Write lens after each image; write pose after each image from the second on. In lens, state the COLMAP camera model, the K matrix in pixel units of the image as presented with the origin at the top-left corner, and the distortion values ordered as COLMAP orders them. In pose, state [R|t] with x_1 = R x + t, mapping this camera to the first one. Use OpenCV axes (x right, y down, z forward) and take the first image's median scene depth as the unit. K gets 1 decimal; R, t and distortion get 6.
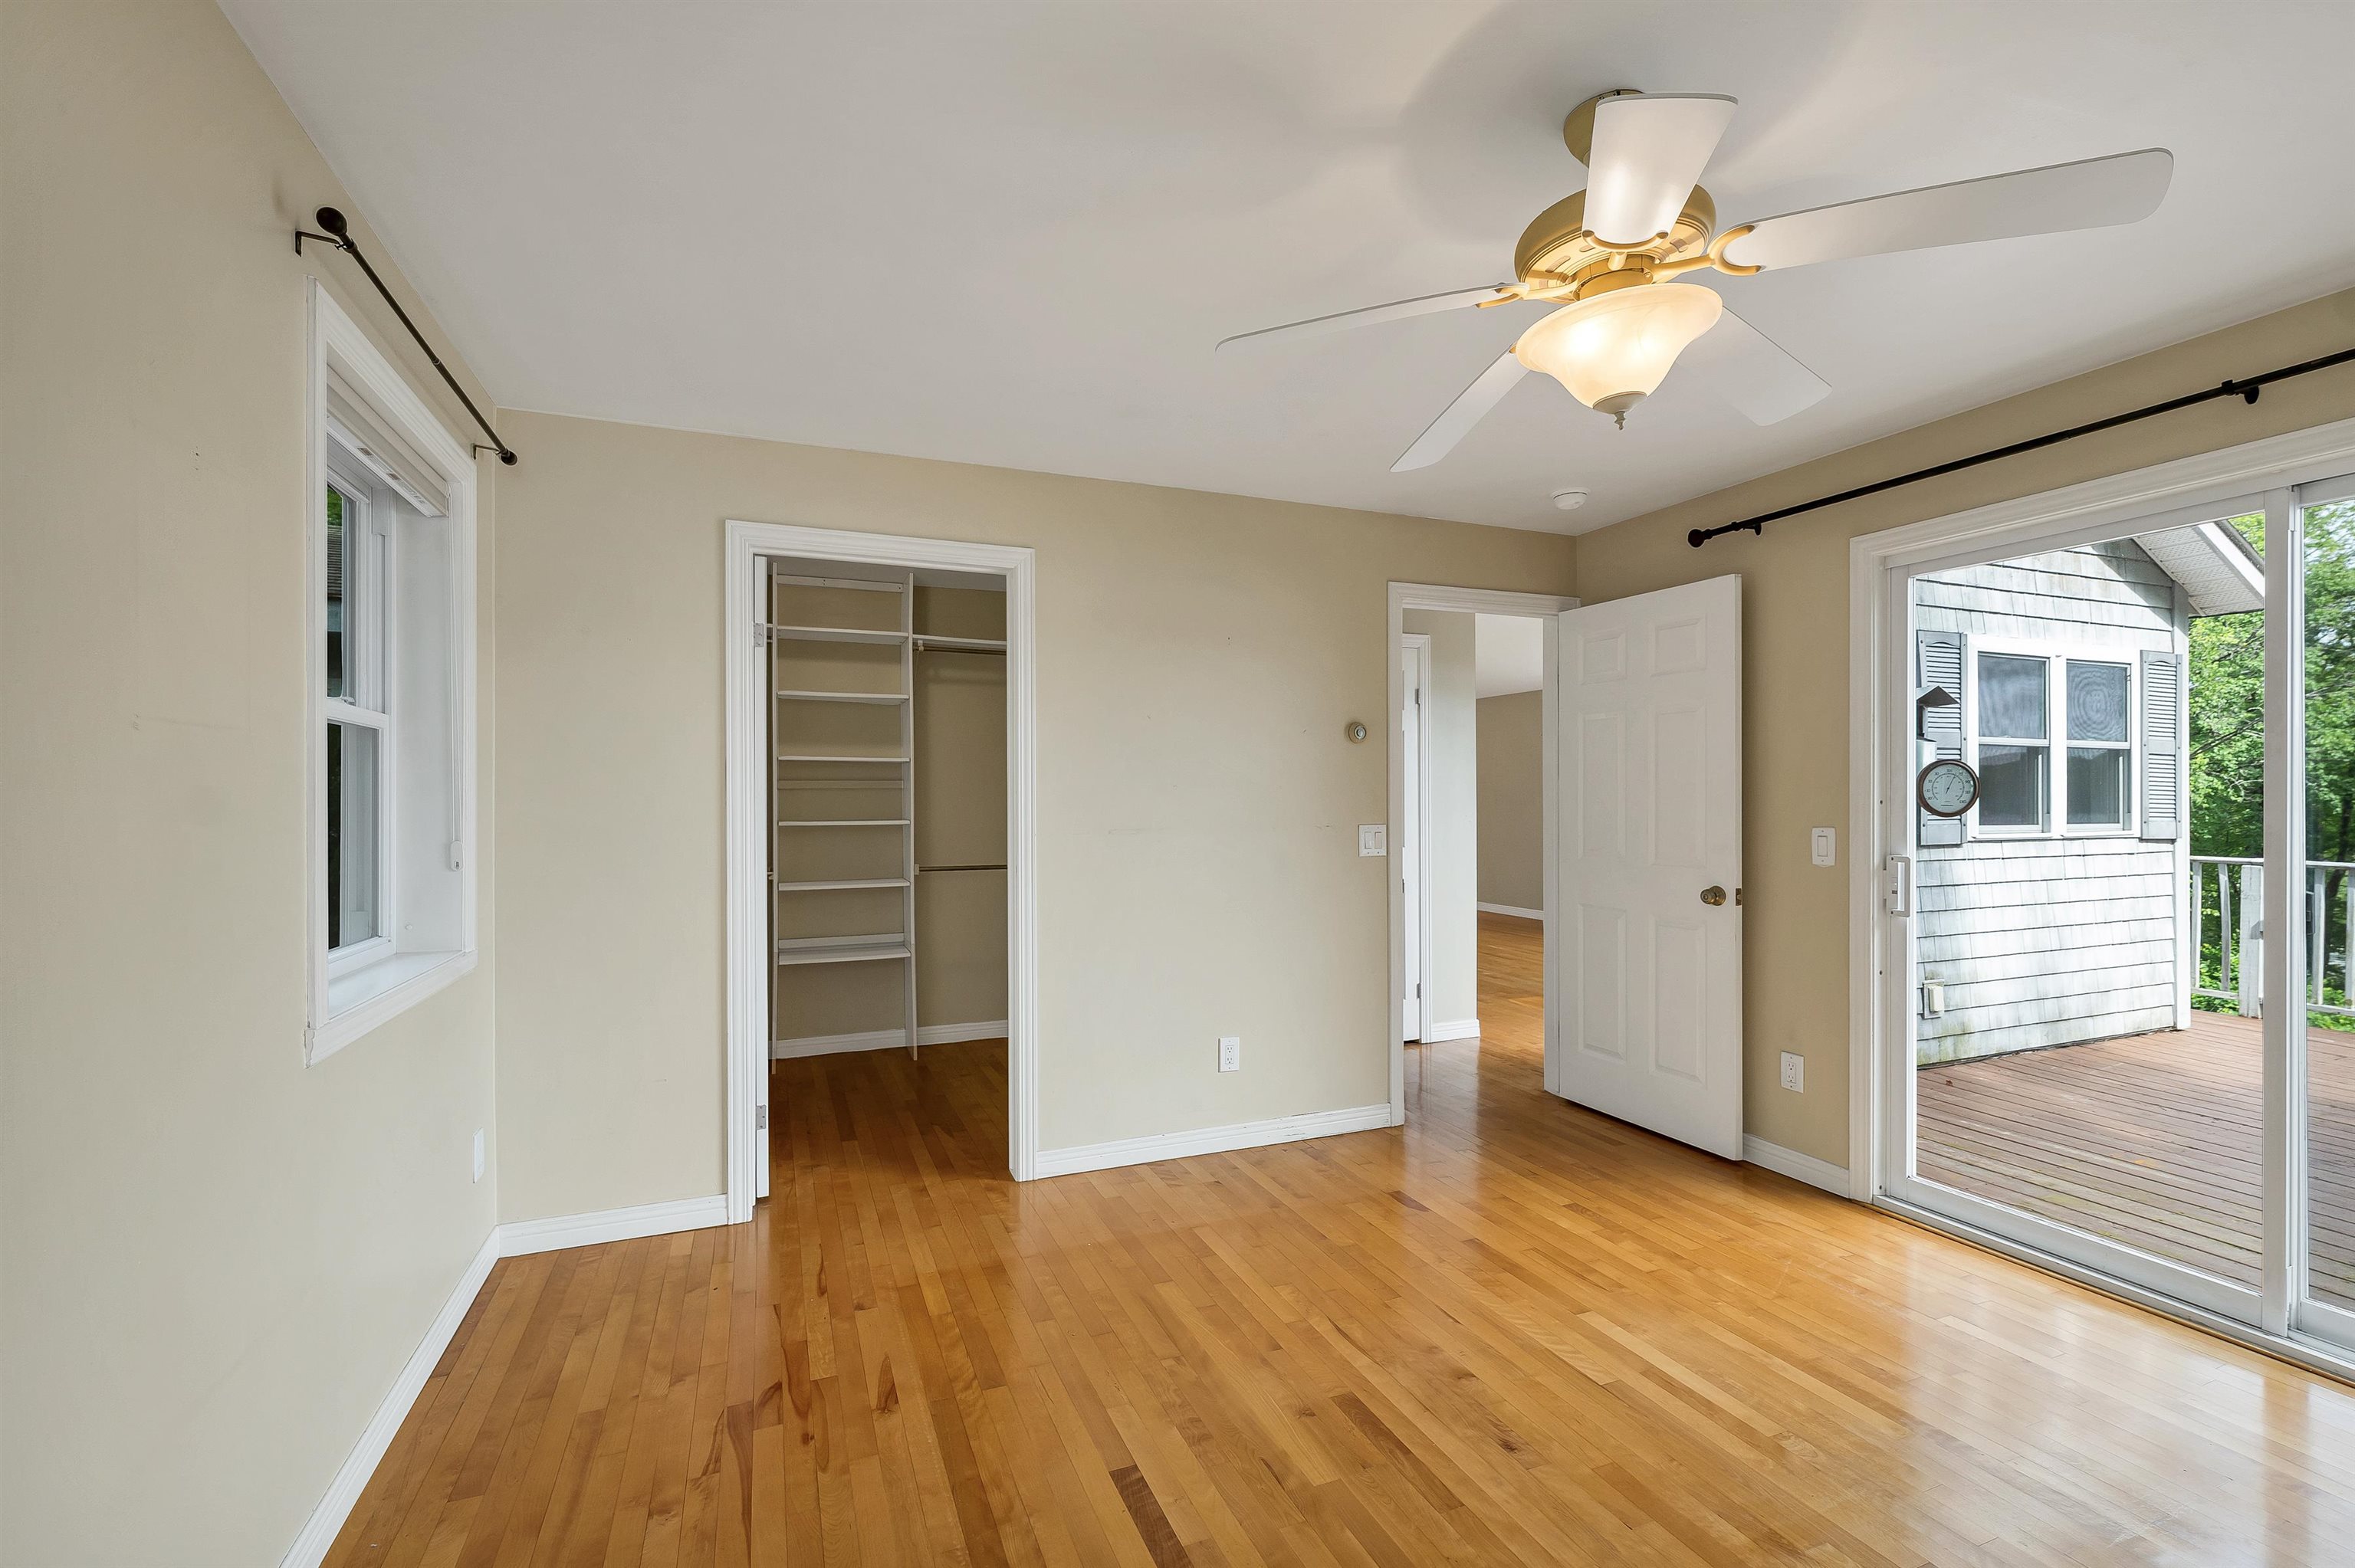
lens RADIAL K [[994.7, 0, 1174.4], [0, 994.7, 797.8], [0, 0, 1]] dist [0.002746, 0.000753]
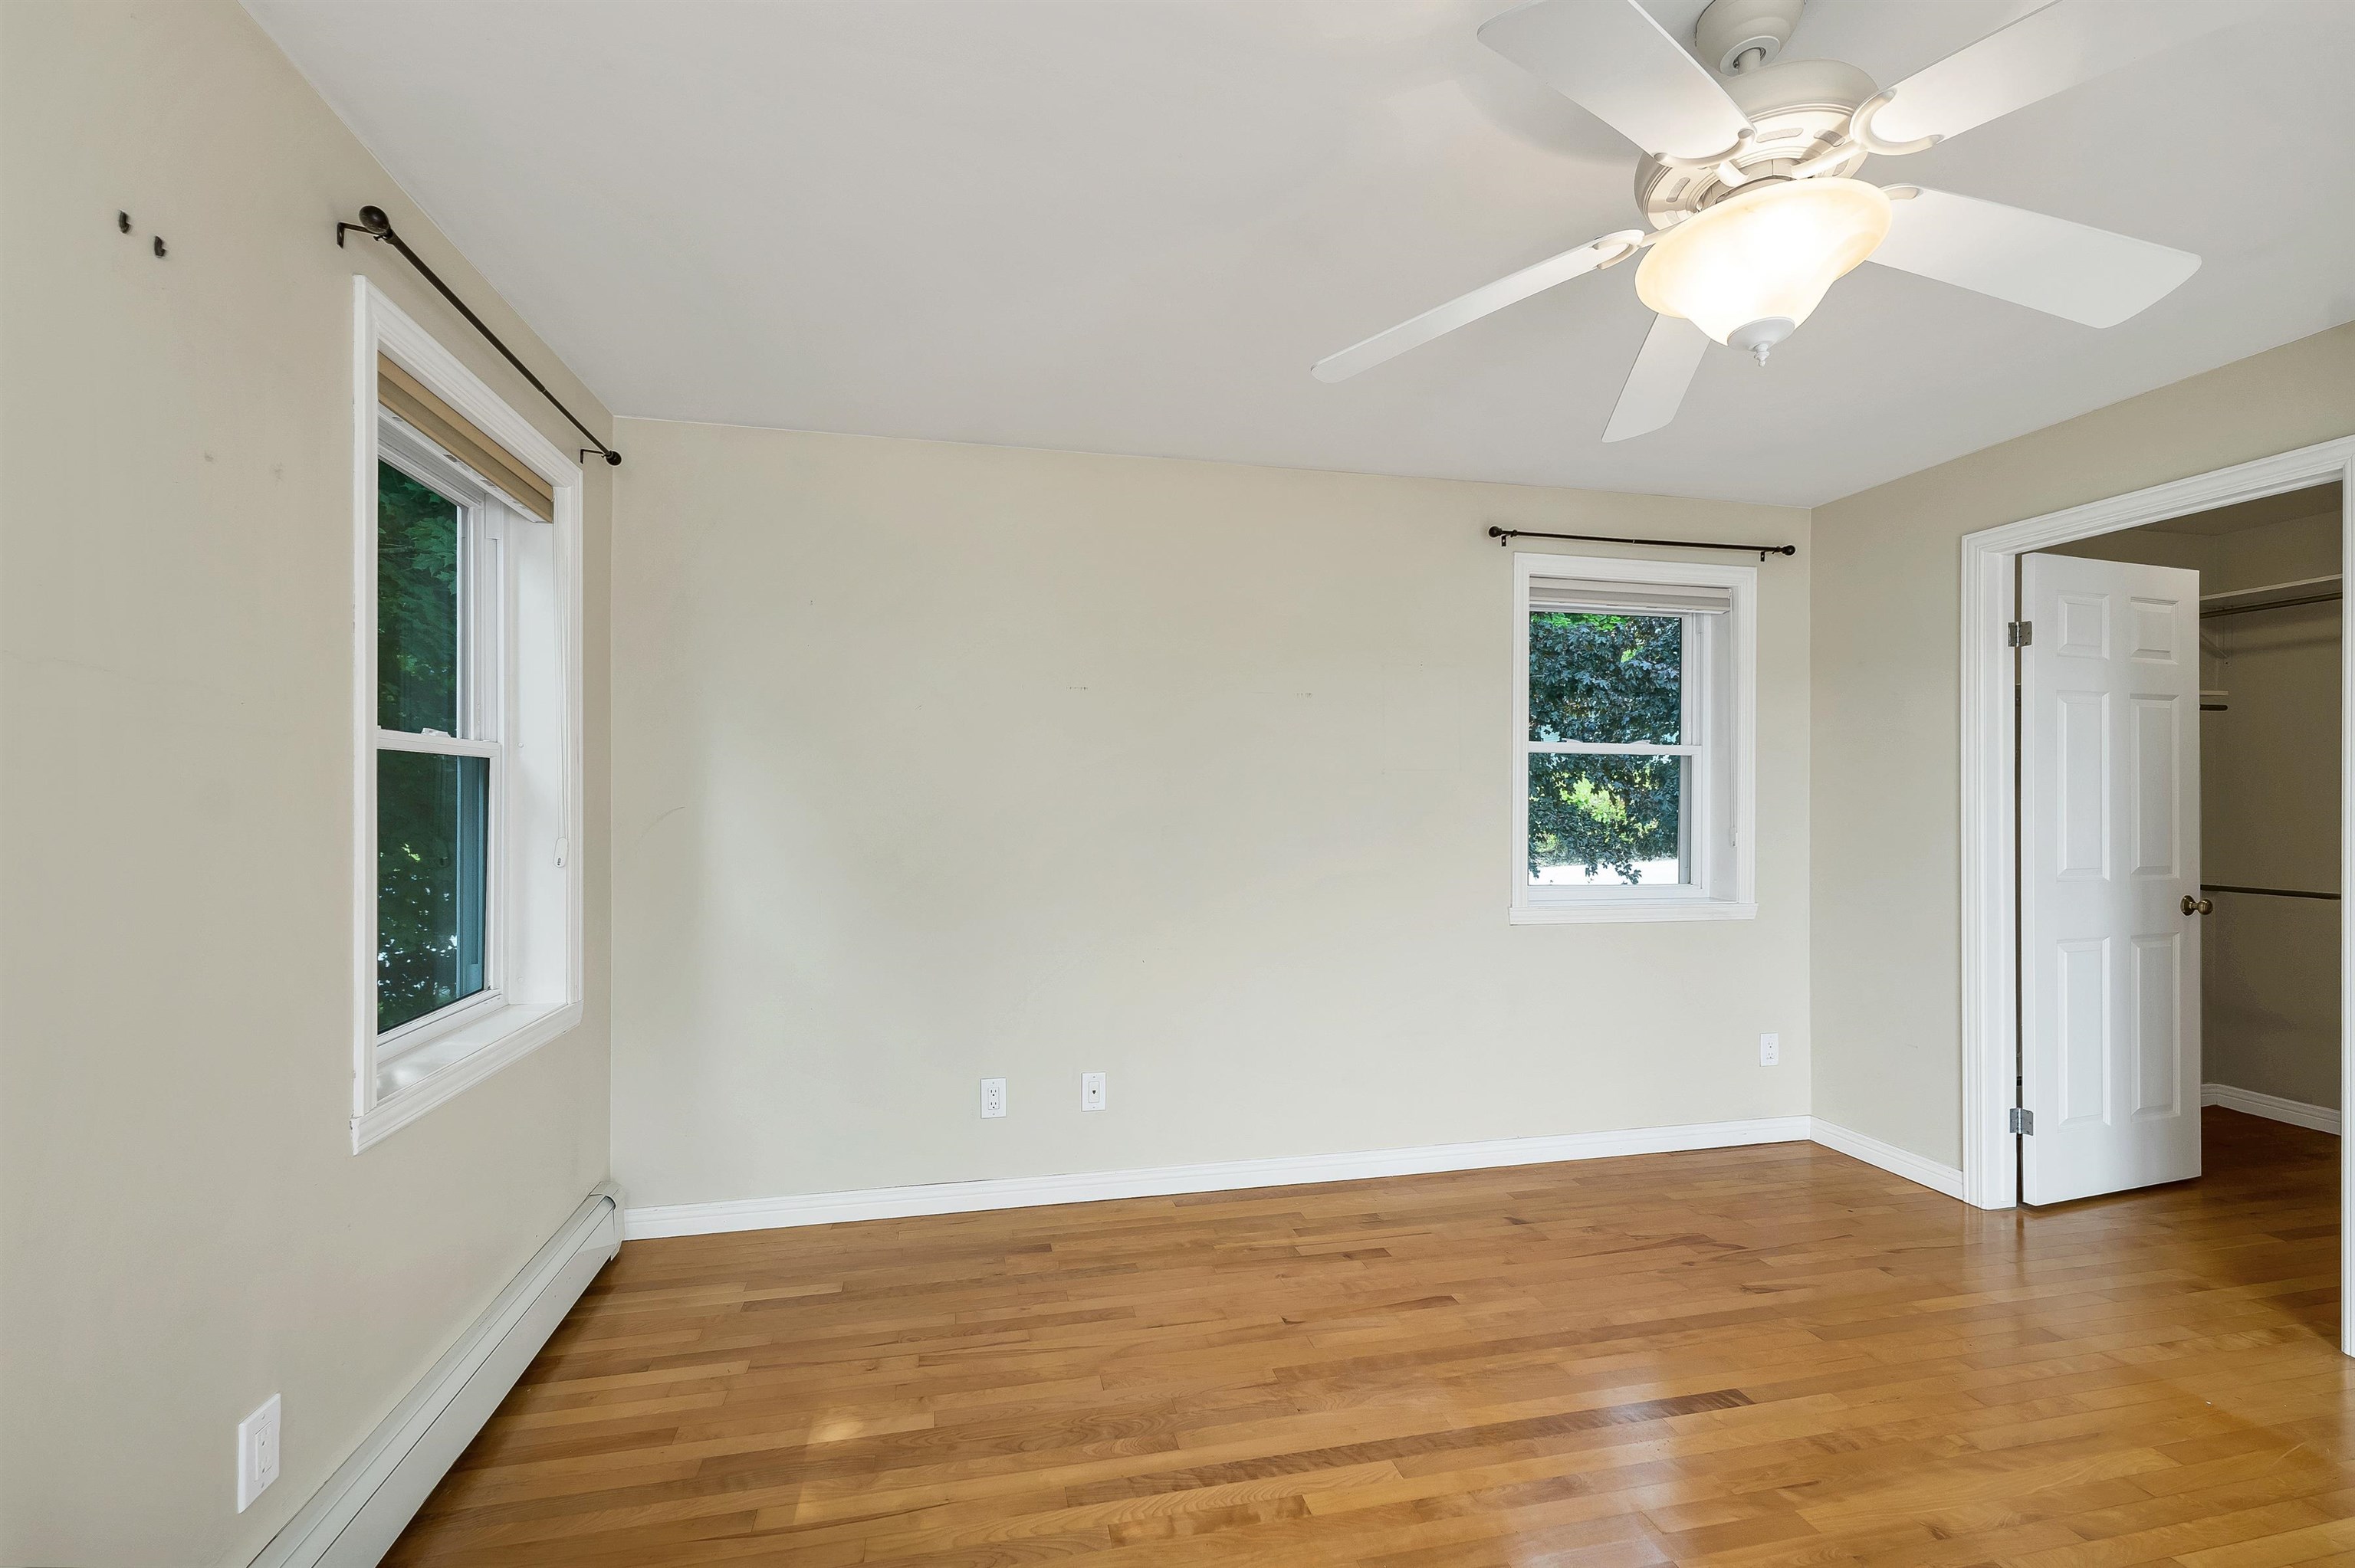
lens RADIAL K [[994.7, 0, 1174.6], [0, 994.7, 796.4], [0, 0, 1]] dist [0.002746, 0.000753]
pose [[-0.160552, 0.000433, -0.987027, 0.951657], [0.003171, 0.999995, -0.000077, -0.003950], [0.987022, -0.003143, -0.160553, 0.448791]]
